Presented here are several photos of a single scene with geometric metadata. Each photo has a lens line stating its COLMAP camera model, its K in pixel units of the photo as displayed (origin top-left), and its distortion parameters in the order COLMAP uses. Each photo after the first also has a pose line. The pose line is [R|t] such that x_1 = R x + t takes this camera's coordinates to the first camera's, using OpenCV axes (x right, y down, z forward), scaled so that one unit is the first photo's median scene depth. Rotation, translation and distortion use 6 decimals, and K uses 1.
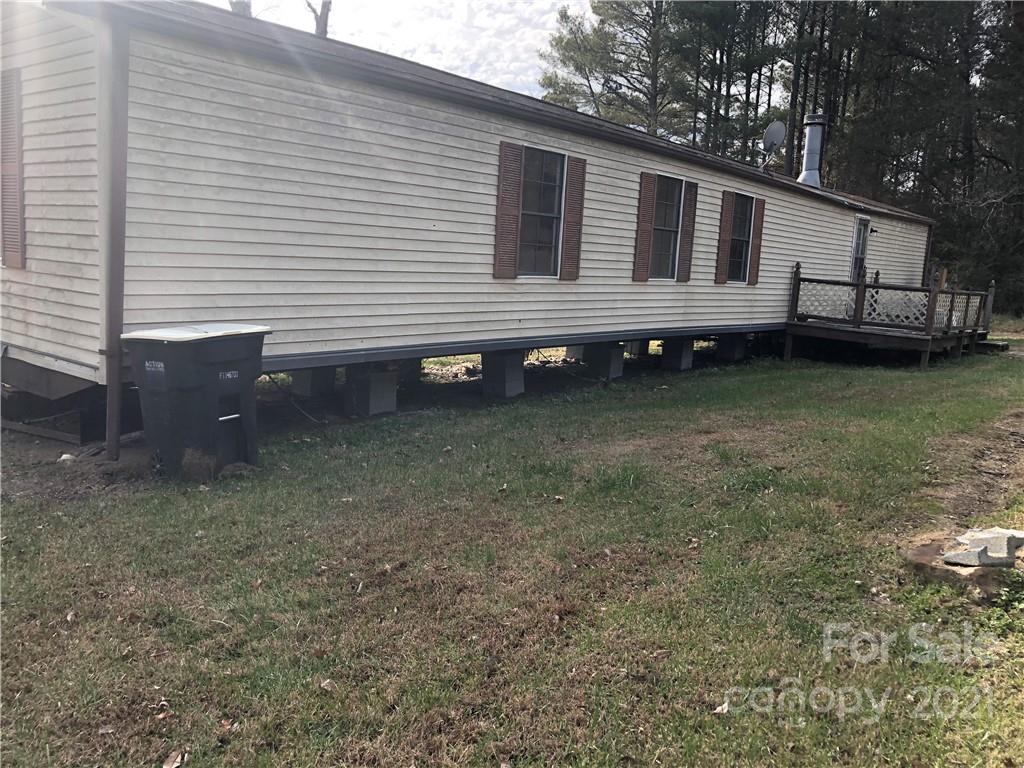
lens RADIAL K [[843.3, 0, 513.9], [0, 843.3, 380.2], [0, 0, 1]] dist [0.005384, 0.000180]
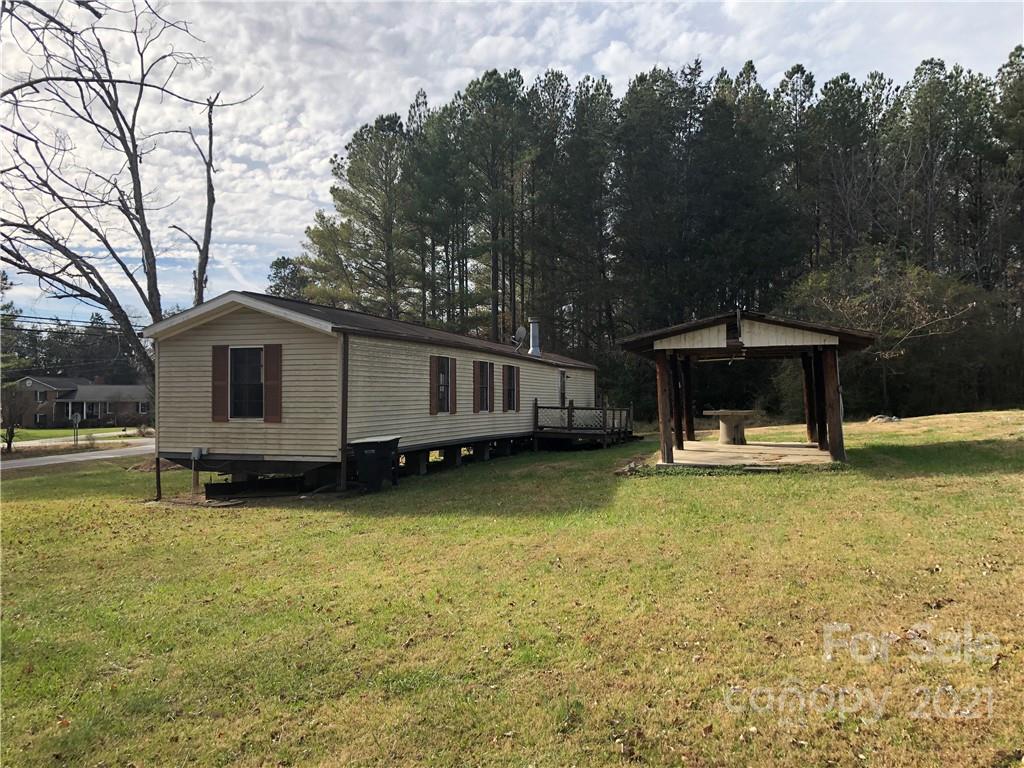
lens RADIAL K [[843.3, 0, 513.4], [0, 843.3, 384.0], [0, 0, 1]] dist [0.005384, 0.000180]
pose [[0.932311, -0.048473, 0.358395, -0.359228], [0.102531, 0.985745, -0.133397, 0.068468], [-0.346820, 0.161114, 0.923991, -0.670179]]
